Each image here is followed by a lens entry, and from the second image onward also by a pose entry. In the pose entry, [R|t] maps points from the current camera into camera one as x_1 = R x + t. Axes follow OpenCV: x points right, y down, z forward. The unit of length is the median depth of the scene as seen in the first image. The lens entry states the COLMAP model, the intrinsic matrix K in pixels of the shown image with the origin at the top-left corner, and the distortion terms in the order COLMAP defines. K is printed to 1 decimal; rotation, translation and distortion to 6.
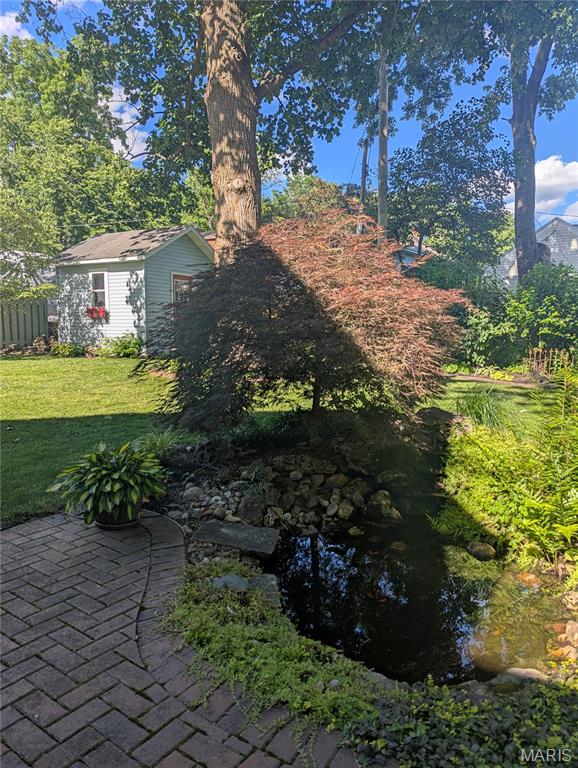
lens RADIAL K [[536.8, 0, 292.6], [0, 536.8, 377.8], [0, 0, 1]] dist [0.051944, -0.039669]
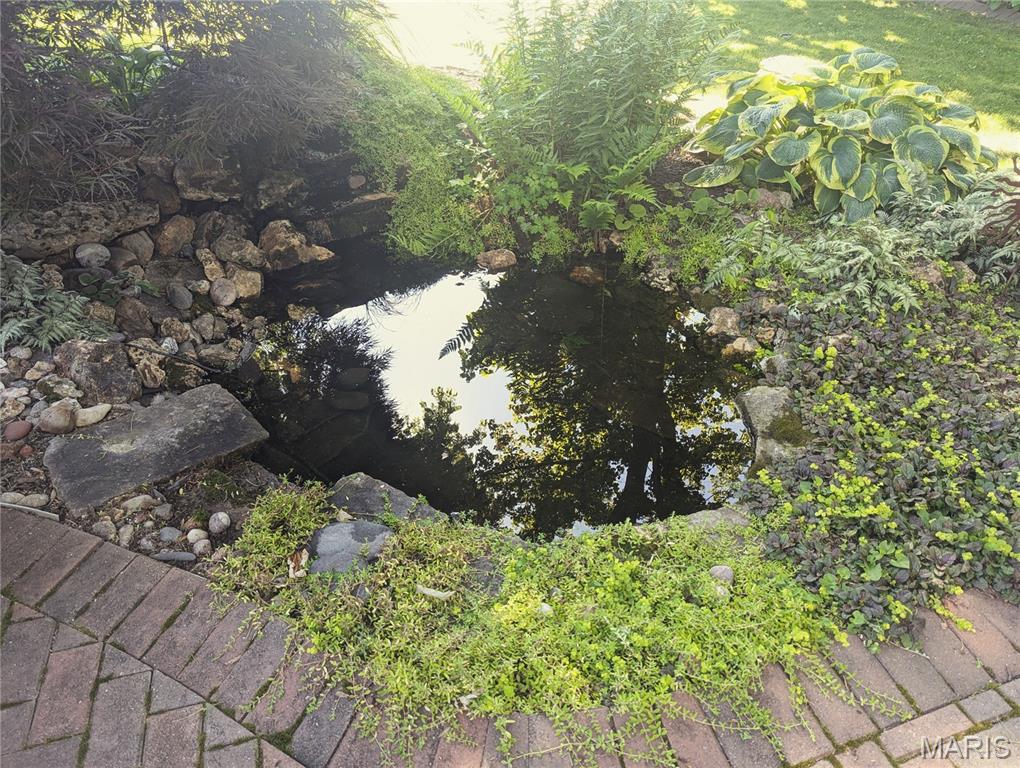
lens RADIAL K [[713.0, 0, 510.7], [0, 713.0, 377.6], [0, 0, 1]] dist [0.051944, -0.039669]
pose [[0.601221, -0.482777, 0.636757, -0.233425], [0.076201, 0.827867, 0.555725, -0.043932], [-0.795441, -0.285592, 0.534519, 0.401750]]
